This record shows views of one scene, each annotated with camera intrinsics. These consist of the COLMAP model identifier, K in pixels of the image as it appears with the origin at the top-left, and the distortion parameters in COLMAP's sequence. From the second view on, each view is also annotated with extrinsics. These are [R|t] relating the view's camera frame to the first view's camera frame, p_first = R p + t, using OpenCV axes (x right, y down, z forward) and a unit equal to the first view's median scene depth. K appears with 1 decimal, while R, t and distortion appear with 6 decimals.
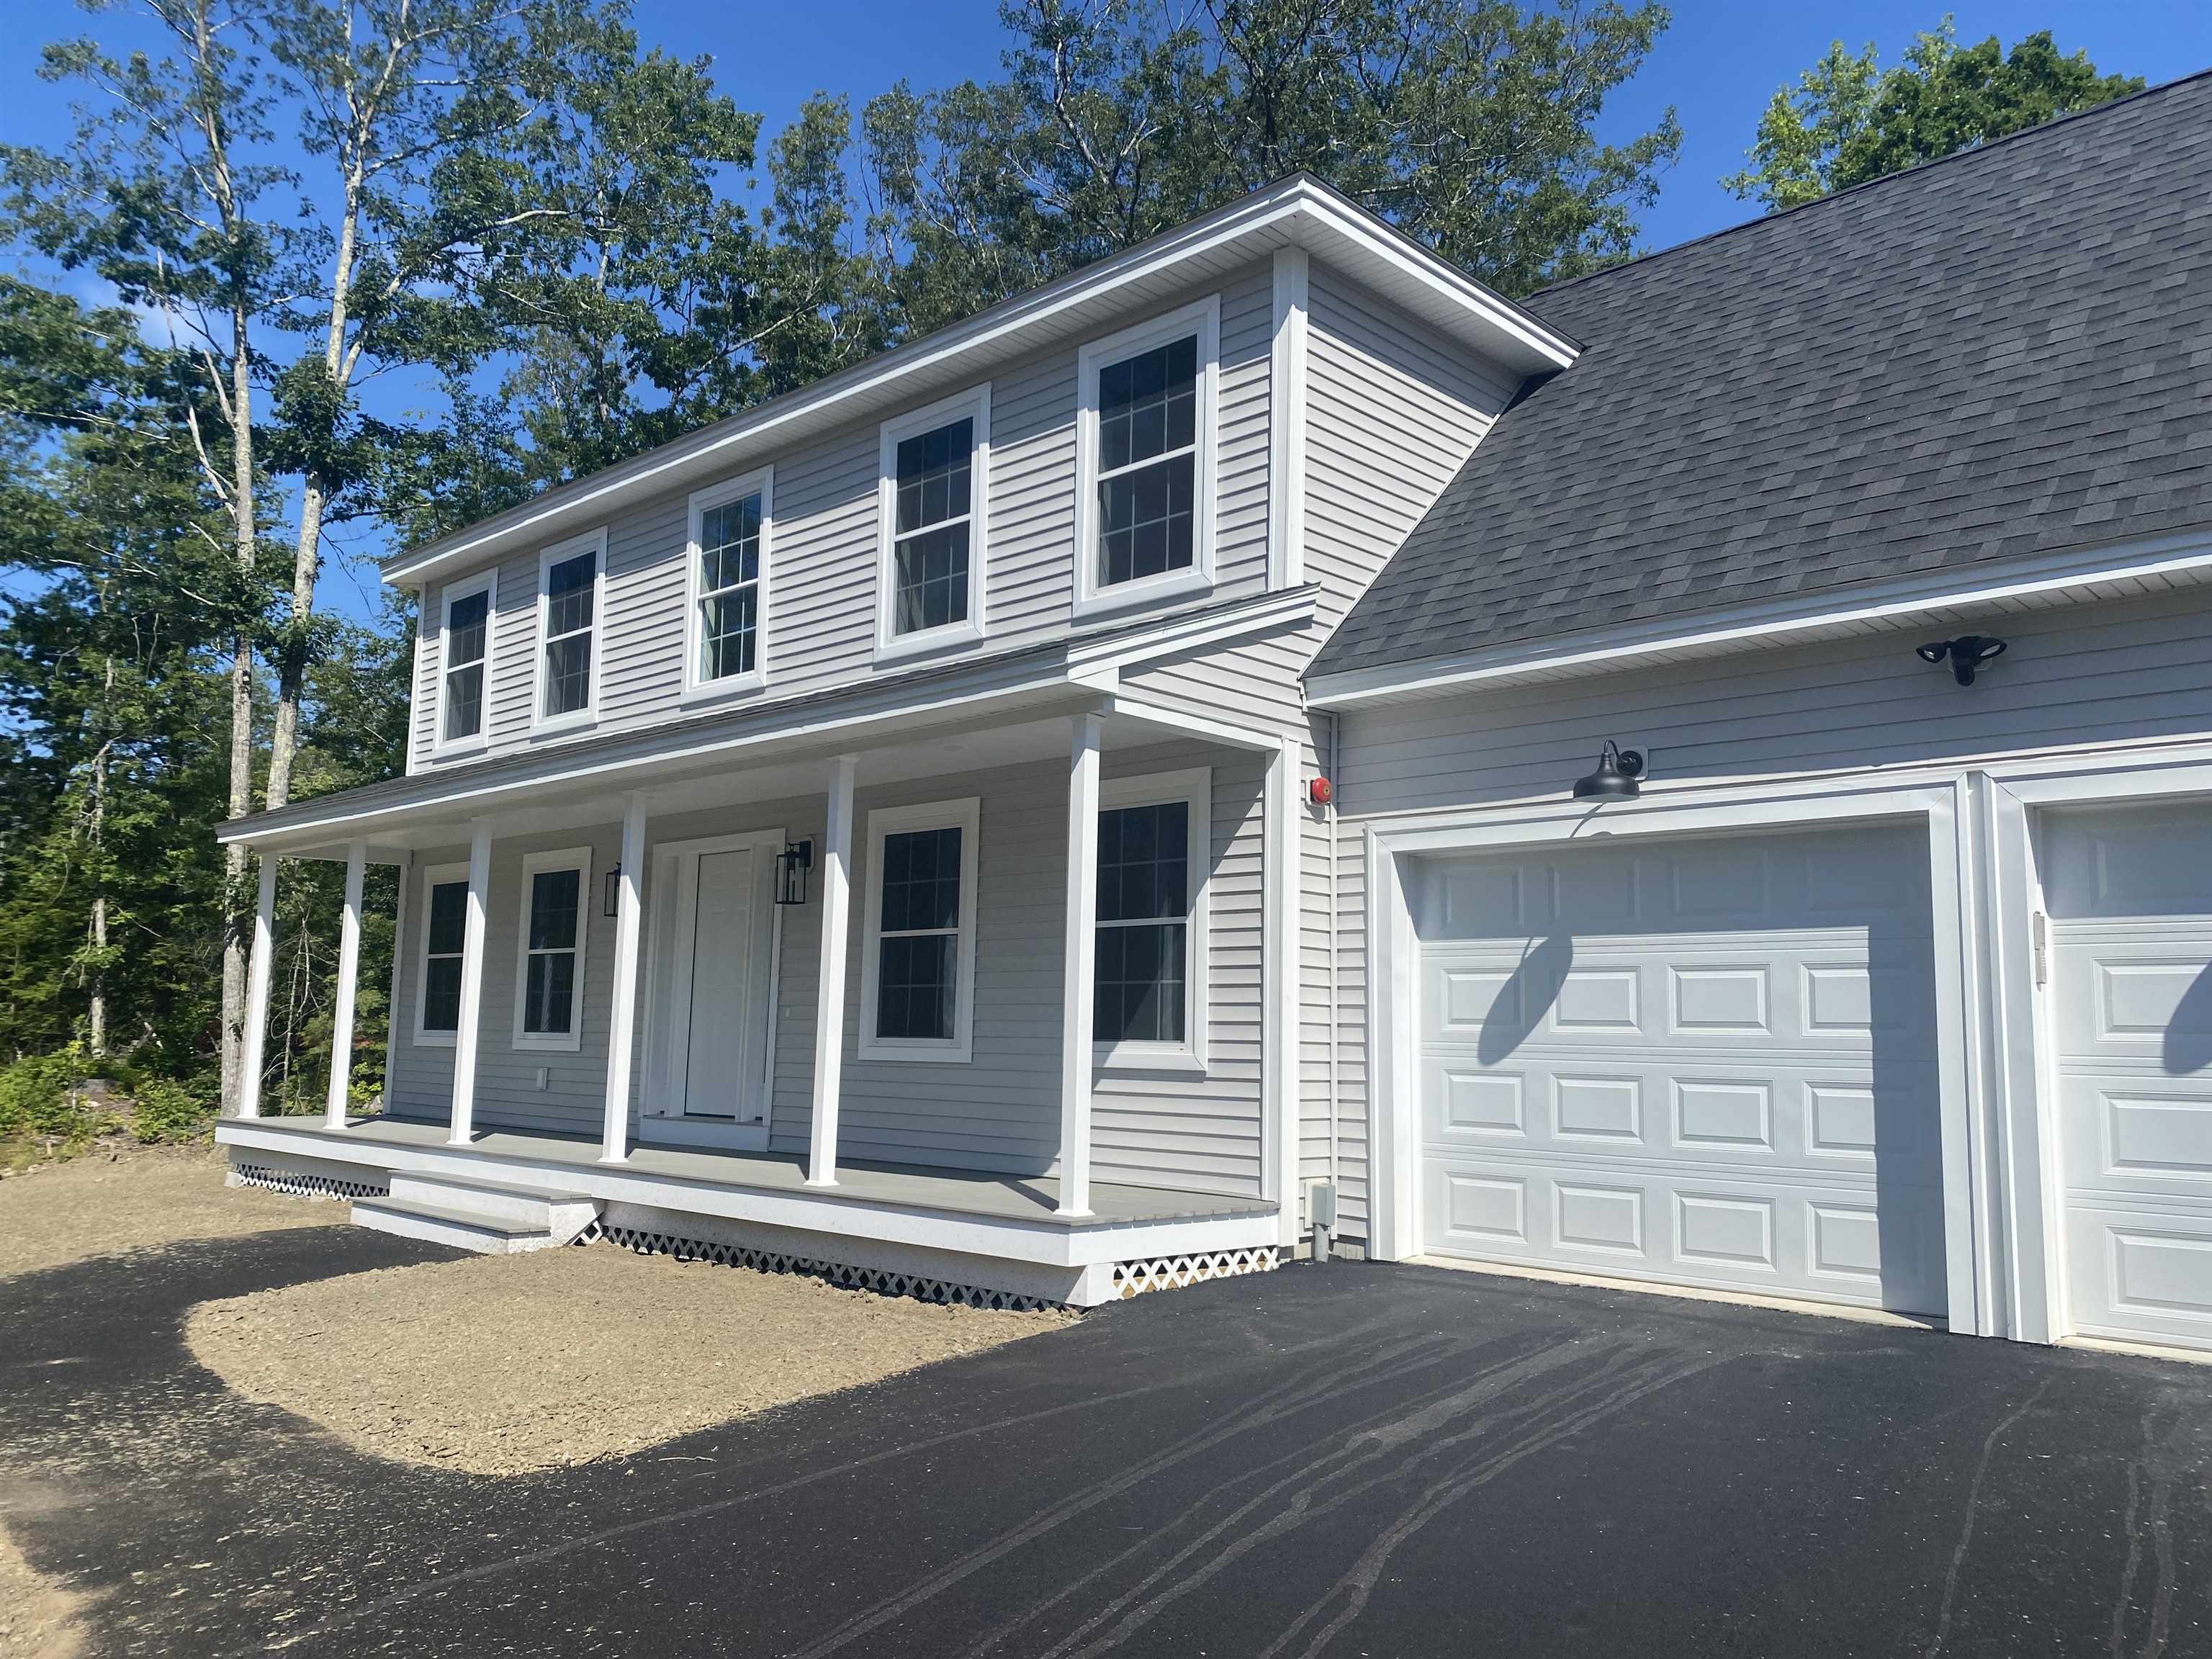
lens RADIAL K [[1691.7, 0, 1133.8], [0, 1691.7, 901.2], [0, 0, 1]] dist [0.043649, -0.061513]
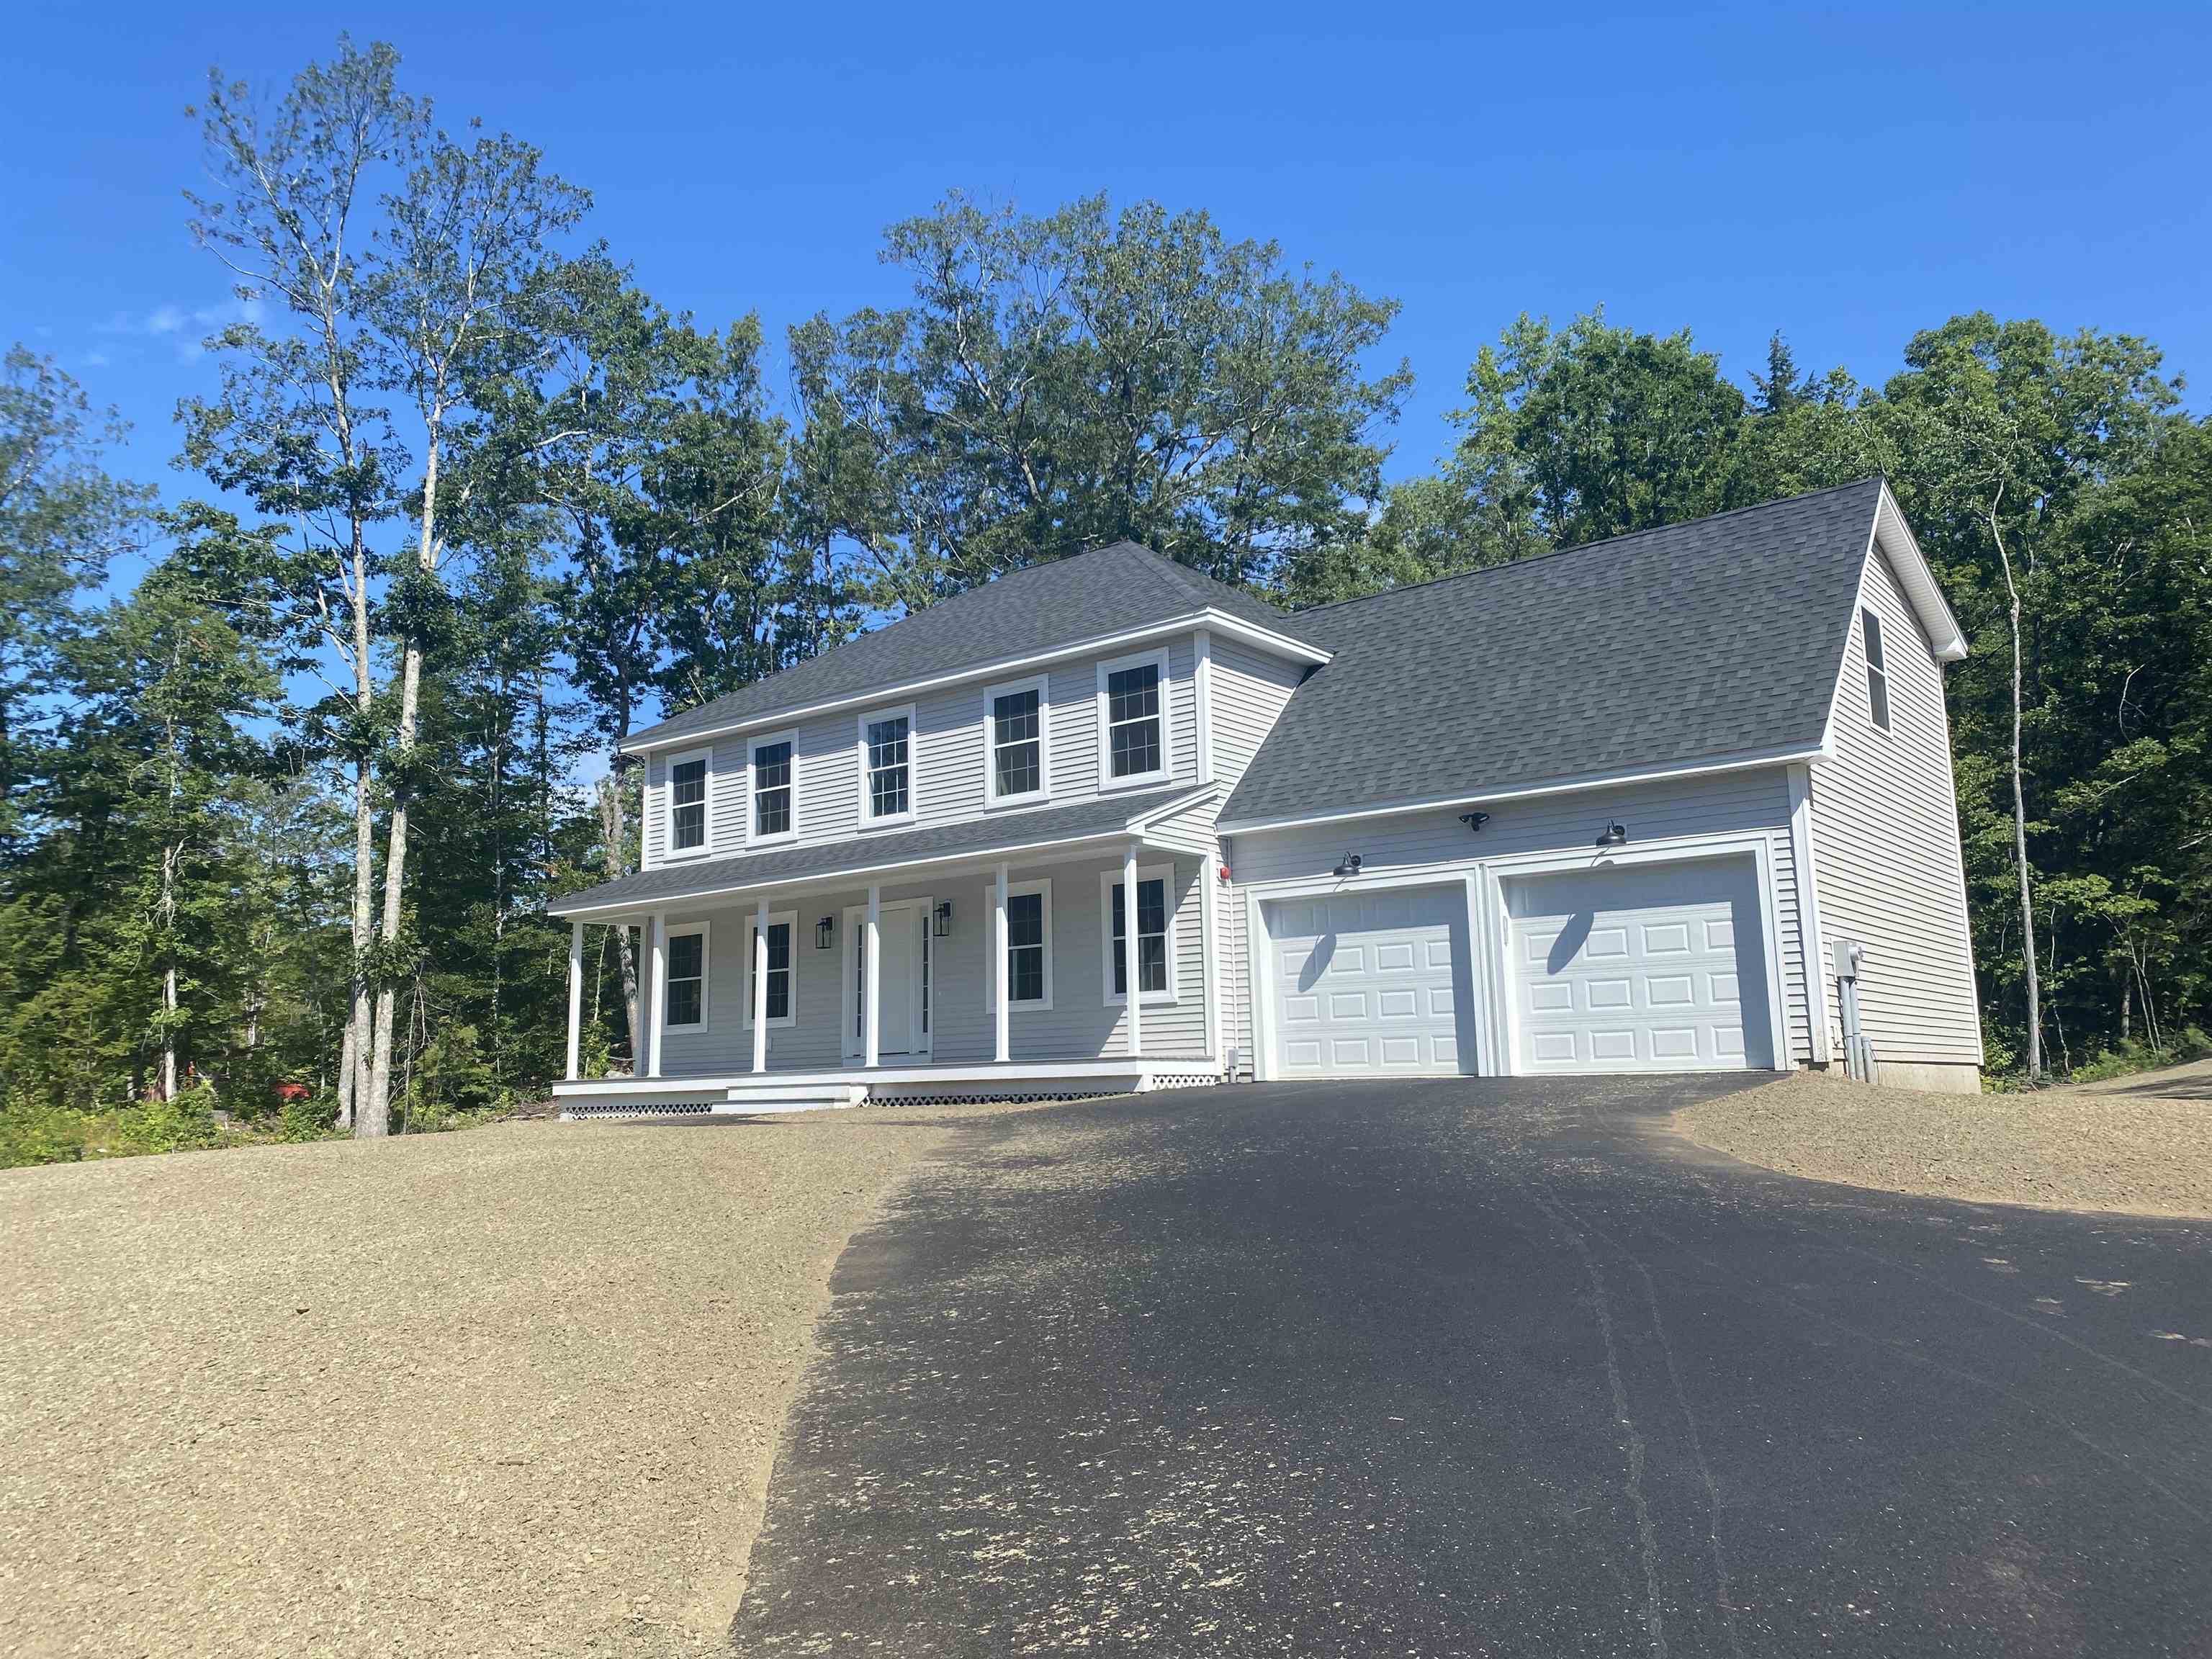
lens RADIAL K [[1687.2, 0, 1106.0], [0, 1687.2, 829.5], [0, 0, 1]] dist [0.058872, -0.056298]
pose [[0.995016, -0.020395, 0.097608, -0.243042], [0.027872, 0.996728, -0.075865, 0.038690], [-0.095741, 0.078207, 0.992329, -1.113306]]
